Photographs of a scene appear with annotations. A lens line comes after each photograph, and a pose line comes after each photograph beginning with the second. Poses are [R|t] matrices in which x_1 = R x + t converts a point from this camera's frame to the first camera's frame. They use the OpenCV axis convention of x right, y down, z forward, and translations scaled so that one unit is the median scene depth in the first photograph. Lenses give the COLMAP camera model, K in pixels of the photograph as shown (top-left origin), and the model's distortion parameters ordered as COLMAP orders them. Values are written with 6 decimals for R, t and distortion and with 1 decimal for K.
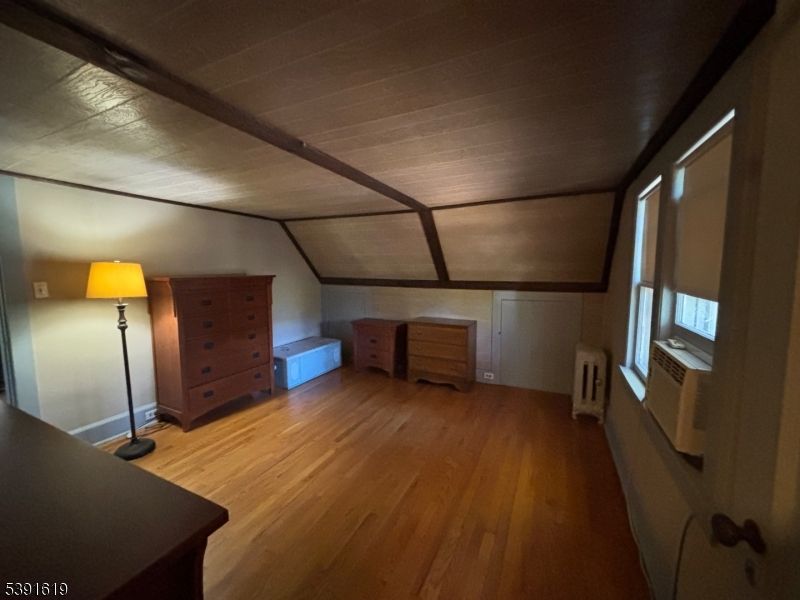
lens RADIAL K [[322.0, 0, 400.0], [0, 322.0, 300.0], [0, 0, 1]] dist [-0.000325, -0.000288]
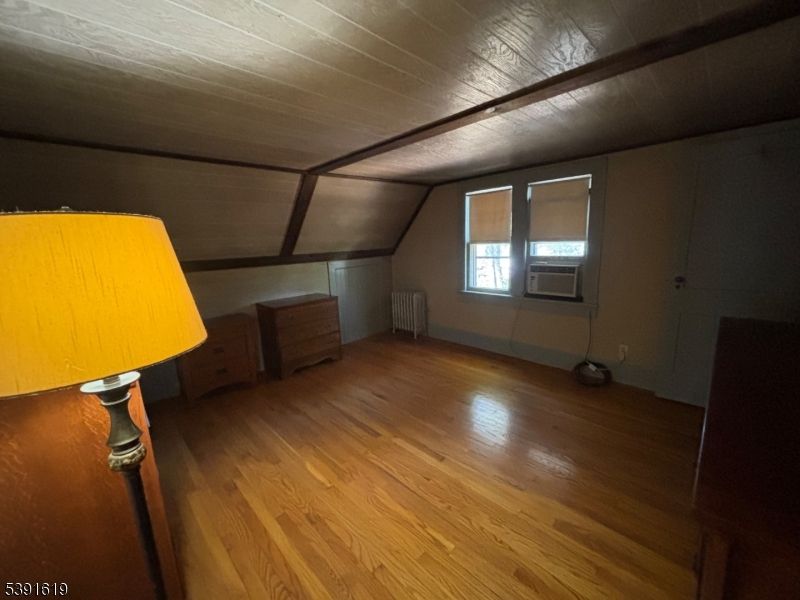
lens RADIAL K [[322.0, 0, 400.0], [0, 322.0, 300.0], [0, 0, 1]] dist [-0.000325, -0.000288]
pose [[0.326704, -0.188425, 0.926154, -0.773027], [0.135345, 0.979153, 0.151464, -0.040741], [-0.935386, 0.075866, 0.345396, 0.516691]]
